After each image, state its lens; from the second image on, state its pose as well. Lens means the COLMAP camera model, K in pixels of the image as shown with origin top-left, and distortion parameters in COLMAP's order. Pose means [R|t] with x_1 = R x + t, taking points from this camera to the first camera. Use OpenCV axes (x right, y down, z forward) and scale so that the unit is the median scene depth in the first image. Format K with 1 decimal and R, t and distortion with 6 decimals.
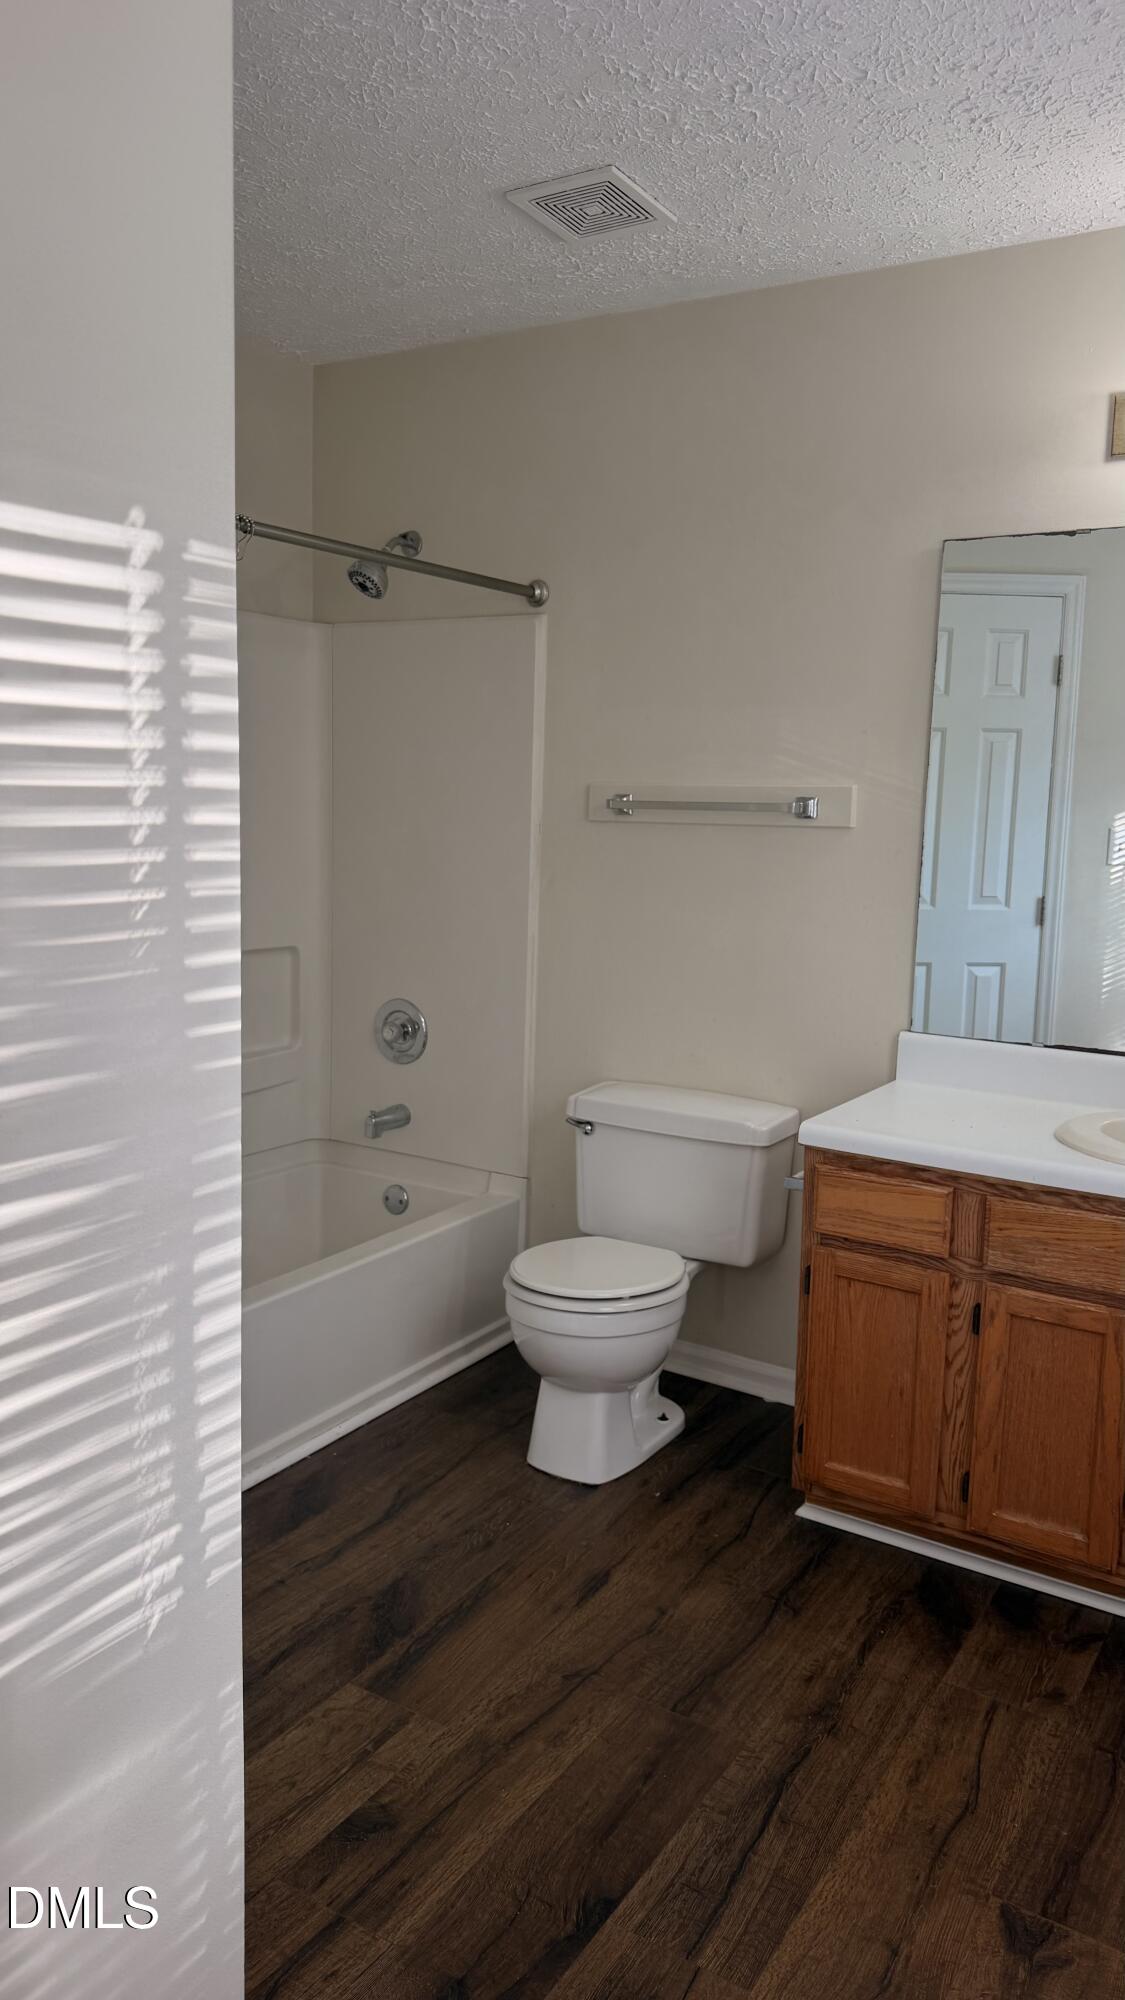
lens RADIAL K [[1370.8, 0, 563.0], [0, 1370.8, 988.5], [0, 0, 1]] dist [-0.002557, -0.018386]
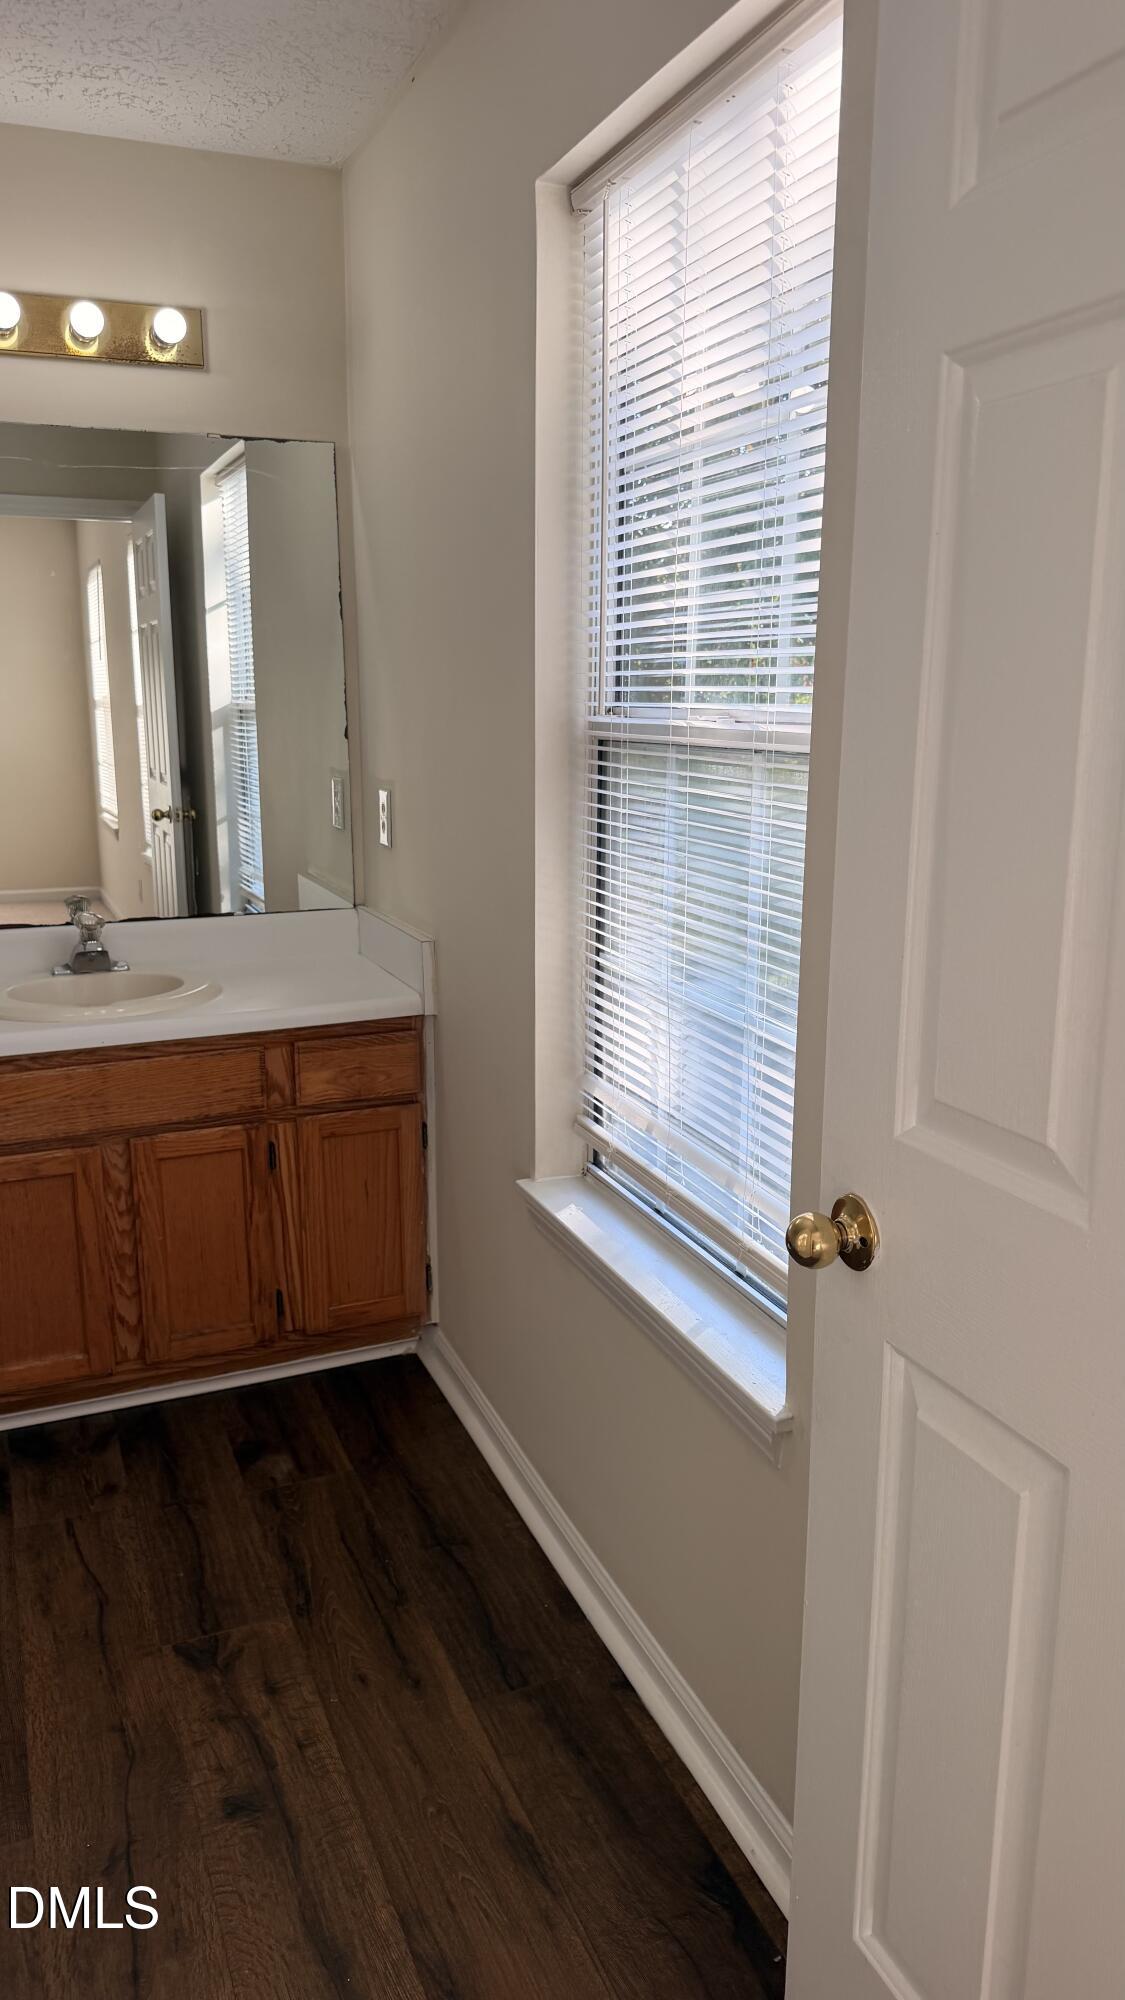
lens RADIAL K [[1370.8, 0, 563.0], [0, 1370.8, 988.5], [0, 0, 1]] dist [-0.002557, -0.018386]
pose [[0.579378, -0.200845, 0.789925, -0.224273], [0.124622, 0.979597, 0.157666, -0.020641], [-0.805475, 0.007094, 0.592587, 0.019136]]
